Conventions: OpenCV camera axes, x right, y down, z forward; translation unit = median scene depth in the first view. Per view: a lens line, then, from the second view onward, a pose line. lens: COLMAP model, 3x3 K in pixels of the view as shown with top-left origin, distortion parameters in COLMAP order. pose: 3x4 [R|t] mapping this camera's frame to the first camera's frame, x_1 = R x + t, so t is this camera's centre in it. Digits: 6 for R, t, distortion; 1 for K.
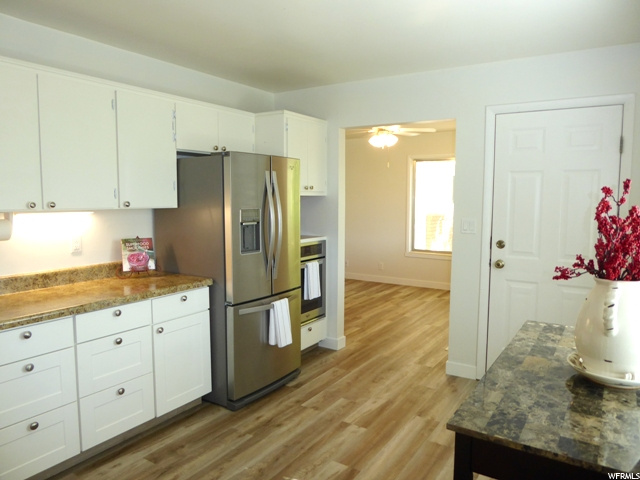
lens RADIAL K [[453.2, 0, 320.0], [0, 453.2, 239.4], [0, 0, 1]] dist [-0.022888, 0.002408]
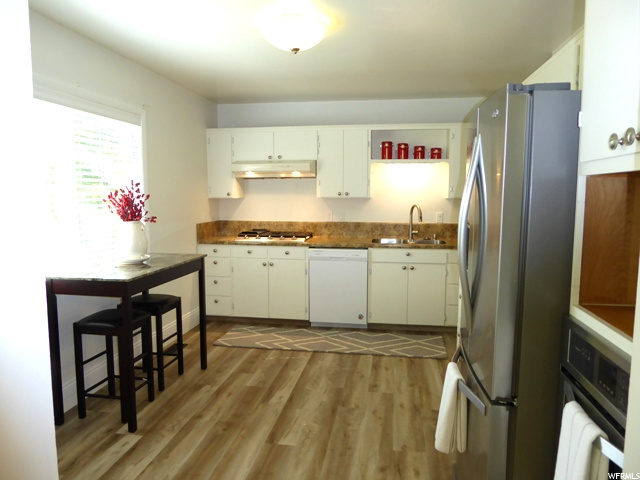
lens RADIAL K [[453.2, 0, 319.9], [0, 453.2, 240.1], [0, 0, 1]] dist [-0.022888, 0.002408]
pose [[-0.914145, 0.035700, -0.403813, 0.352801], [-0.043025, 0.981945, 0.184210, -0.143331], [0.403098, 0.185769, -0.896104, 1.763482]]
